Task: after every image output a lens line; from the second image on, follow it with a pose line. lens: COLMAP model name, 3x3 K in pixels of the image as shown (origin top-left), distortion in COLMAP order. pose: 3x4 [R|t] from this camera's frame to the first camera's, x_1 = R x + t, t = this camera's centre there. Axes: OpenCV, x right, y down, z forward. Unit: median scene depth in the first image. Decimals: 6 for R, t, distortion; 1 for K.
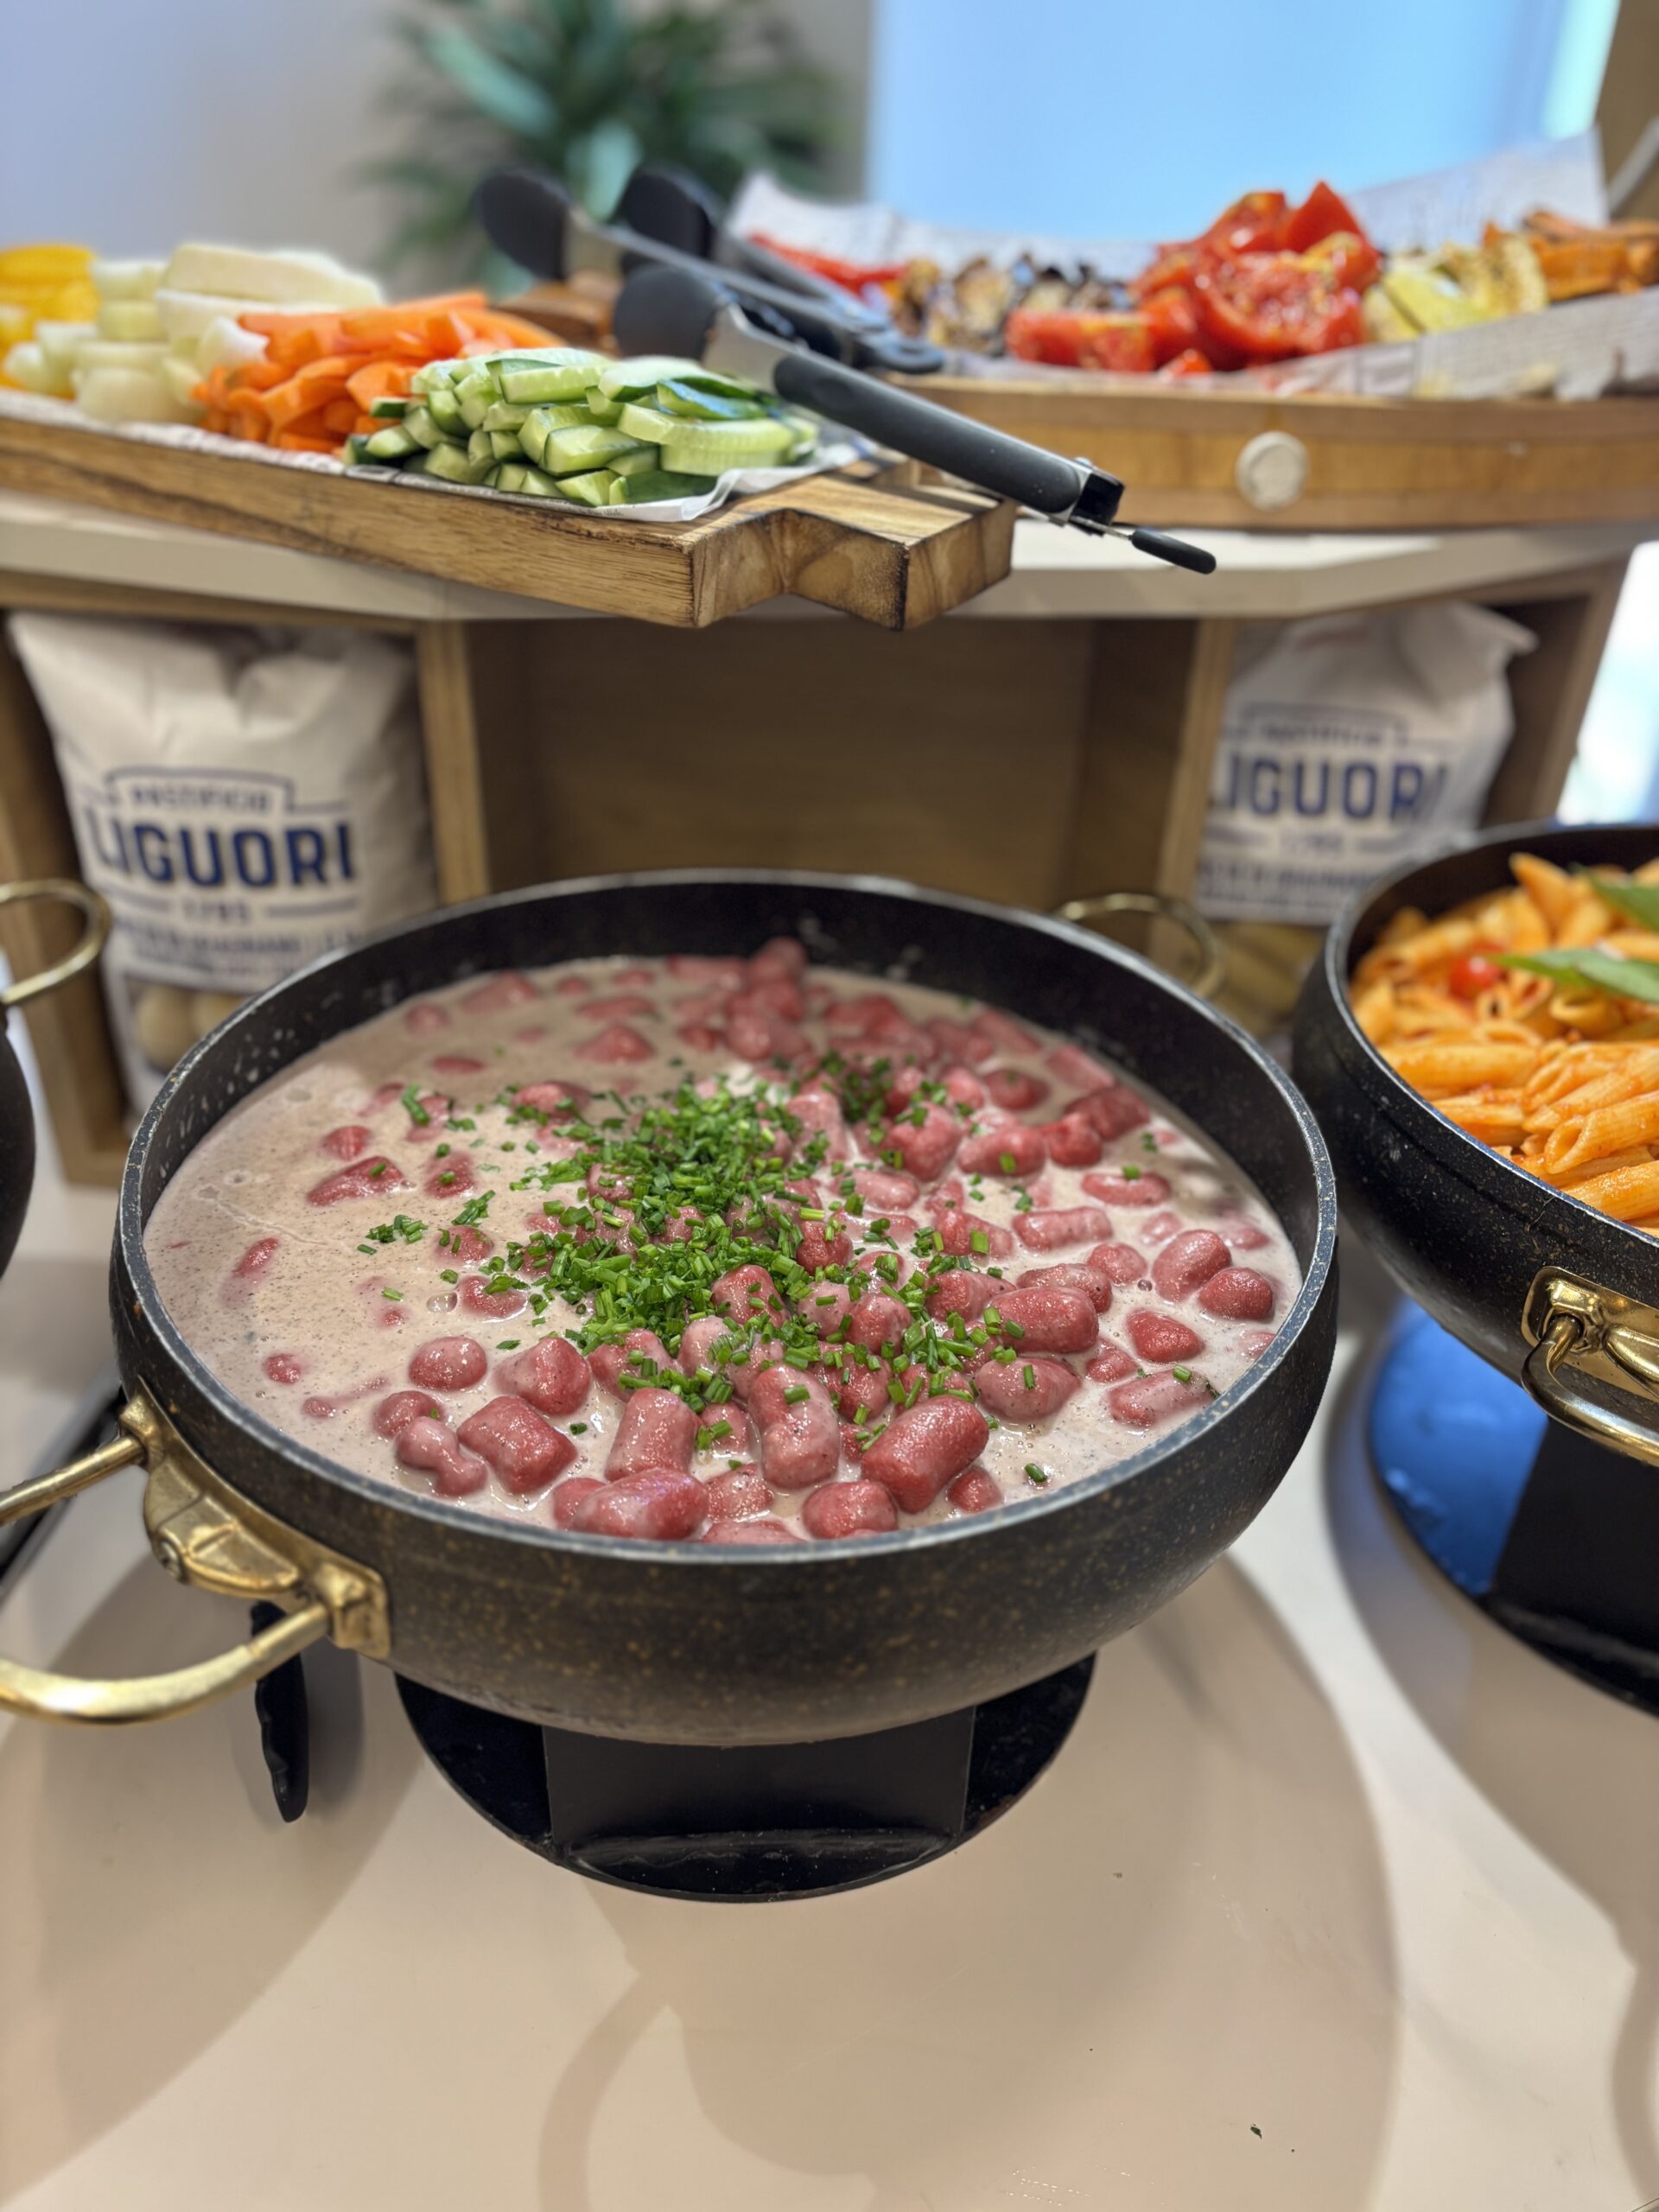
lens RADIAL K [[1679.2, 0, 837.2], [0, 1679.2, 1107.3], [0, 0, 1]] dist [0.009728, -0.007753]
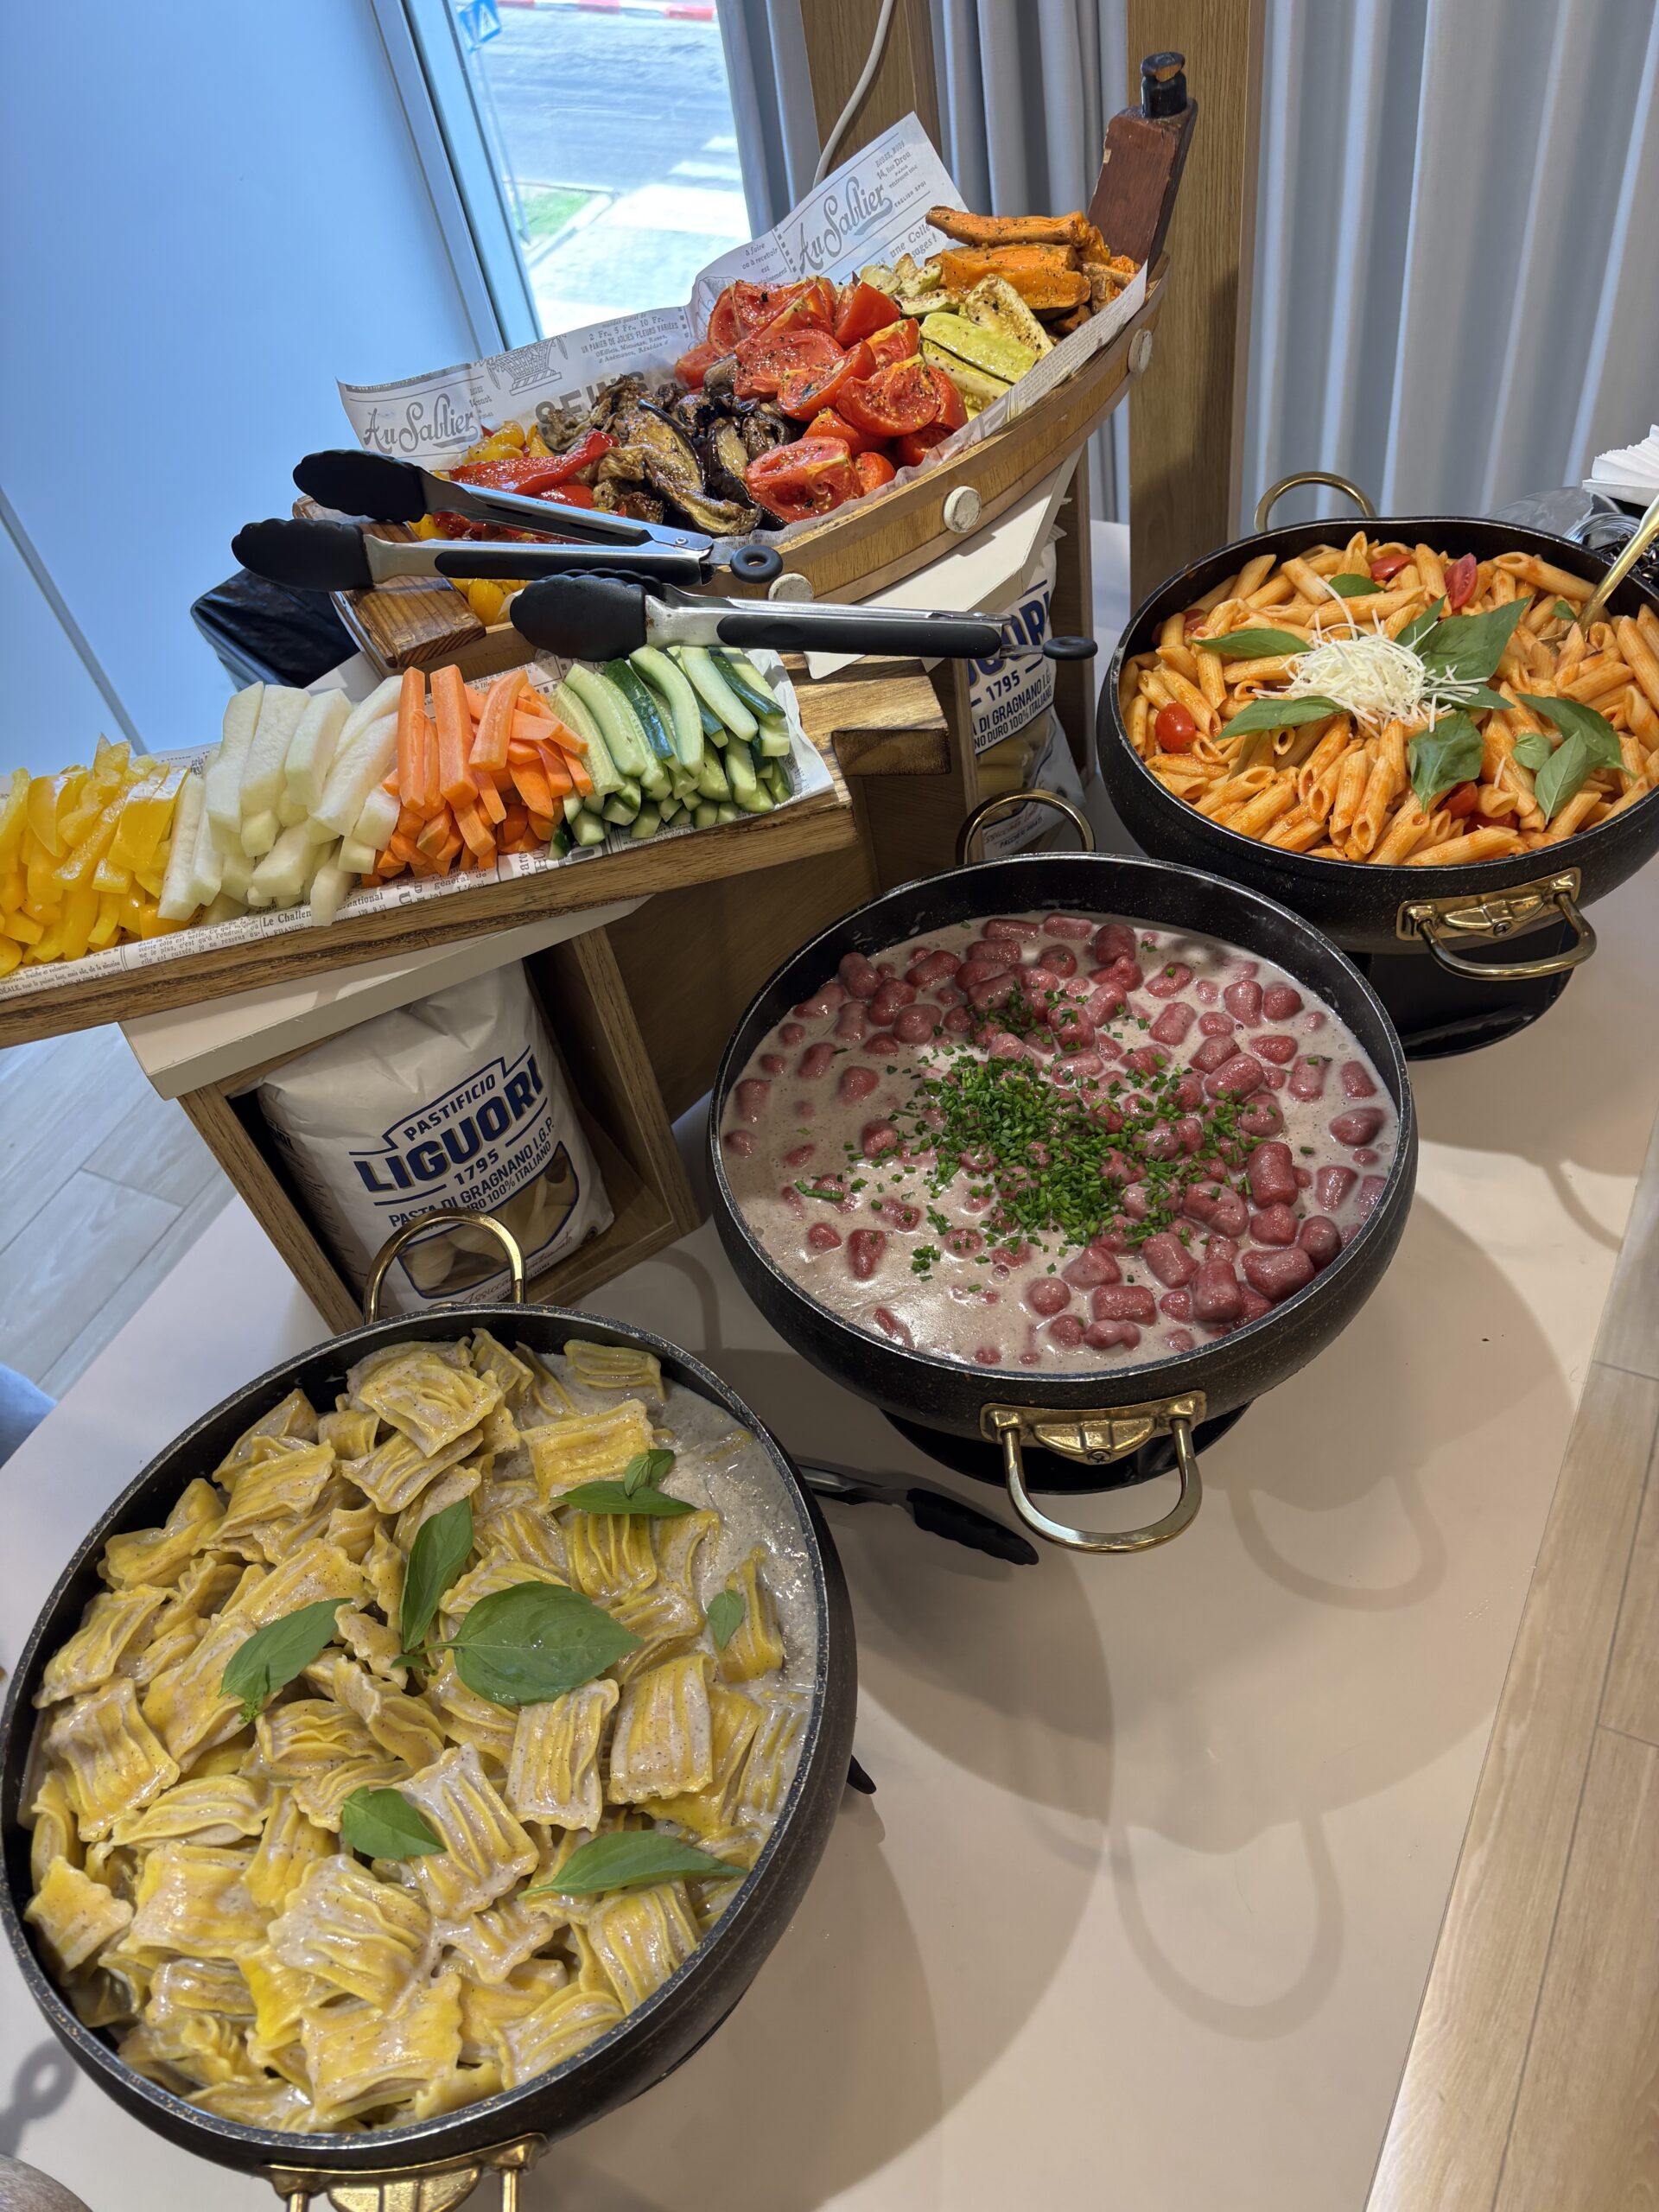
lens RADIAL K [[1679.2, 0, 826.4], [0, 1679.2, 1109.9], [0, 0, 1]] dist [0.009728, -0.007753]
pose [[0.750840, -0.583138, 0.310145, -0.682296], [0.486385, 0.805857, 0.337674, -0.581464], [-0.446843, -0.102689, 0.888699, -0.364101]]
